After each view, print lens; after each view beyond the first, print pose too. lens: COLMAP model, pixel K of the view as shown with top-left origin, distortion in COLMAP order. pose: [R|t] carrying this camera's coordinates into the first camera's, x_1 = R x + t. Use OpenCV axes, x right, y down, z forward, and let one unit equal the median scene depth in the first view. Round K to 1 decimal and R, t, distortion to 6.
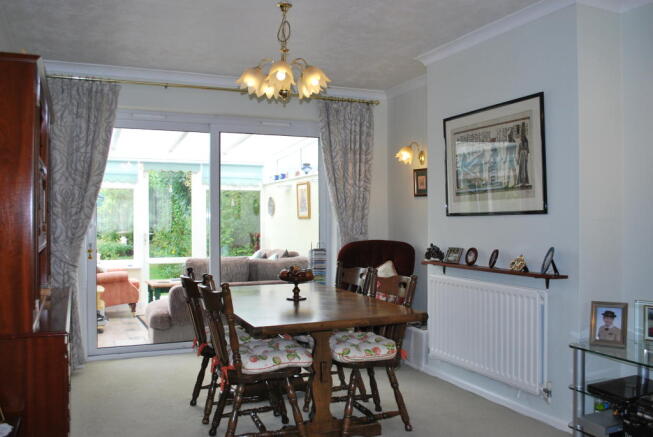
lens RADIAL K [[561.0, 0, 326.5], [0, 561.0, 218.5], [0, 0, 1]] dist [-0.076899, -0.002087]
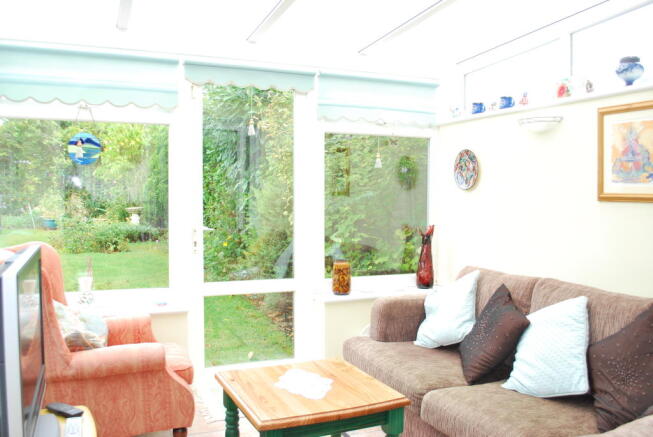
lens RADIAL K [[561.0, 0, 326.5], [0, 561.0, 218.5], [0, 0, 1]] dist [-0.076899, -0.002087]
pose [[0.999853, 0.011687, -0.012580, -0.208897], [-0.011043, 0.998684, 0.050087, -0.003519], [0.013149, -0.049941, 0.998666, 0.542858]]
